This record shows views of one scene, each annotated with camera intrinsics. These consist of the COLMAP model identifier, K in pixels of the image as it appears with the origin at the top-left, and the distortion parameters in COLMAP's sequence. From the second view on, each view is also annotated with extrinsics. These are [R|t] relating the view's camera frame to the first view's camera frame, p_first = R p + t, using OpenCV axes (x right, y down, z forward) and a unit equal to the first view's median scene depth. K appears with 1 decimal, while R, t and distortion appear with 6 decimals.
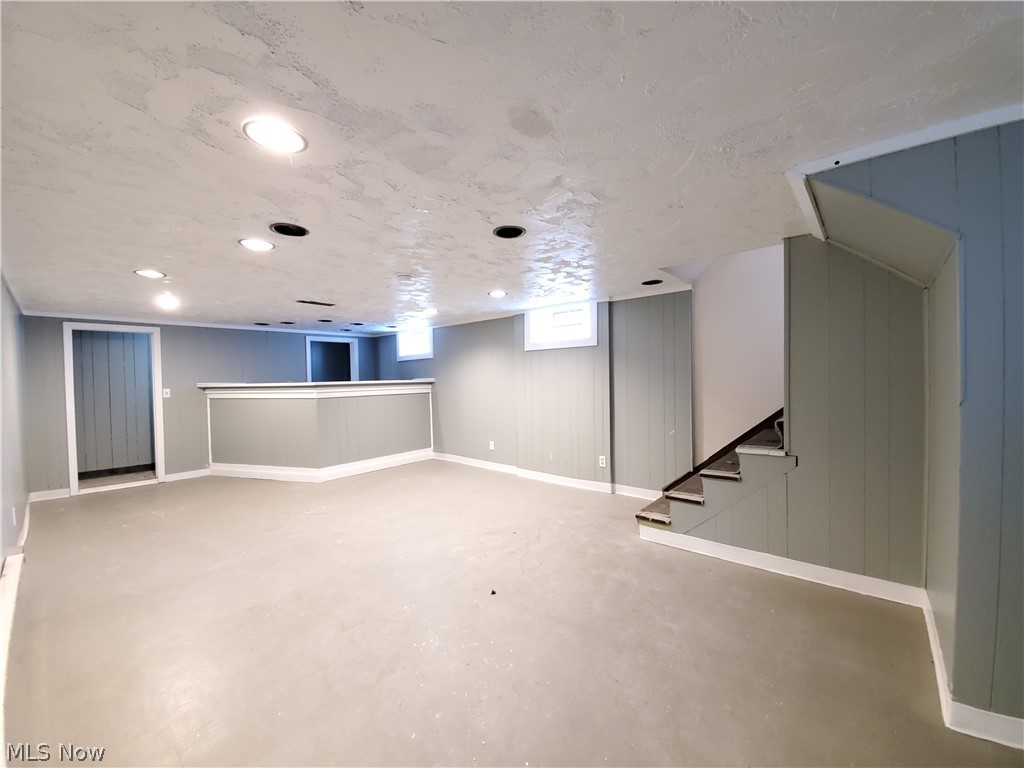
lens RADIAL K [[403.4, 0, 519.0], [0, 403.4, 386.8], [0, 0, 1]] dist [-0.001972, -0.006741]
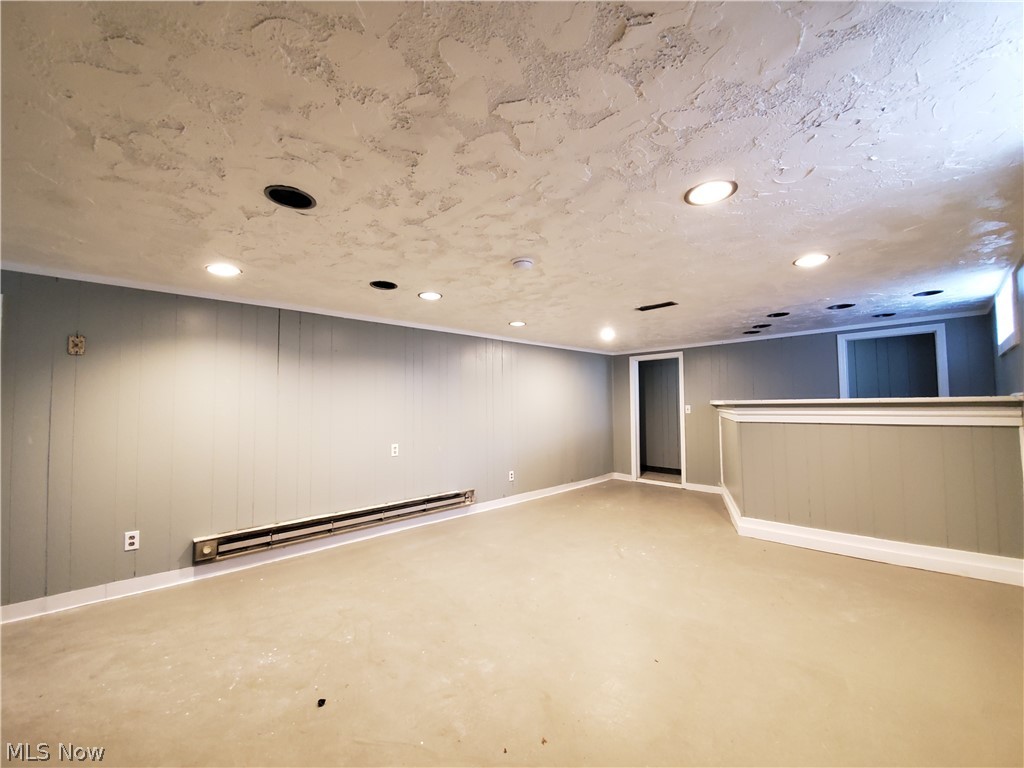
lens RADIAL K [[403.4, 0, 520.4], [0, 403.4, 385.7], [0, 0, 1]] dist [-0.001972, -0.006741]
pose [[-0.078008, -0.028785, -0.996537, 0.311553], [-0.011949, 0.999538, -0.027936, -0.014187], [0.996881, 0.009729, -0.078316, 0.697706]]
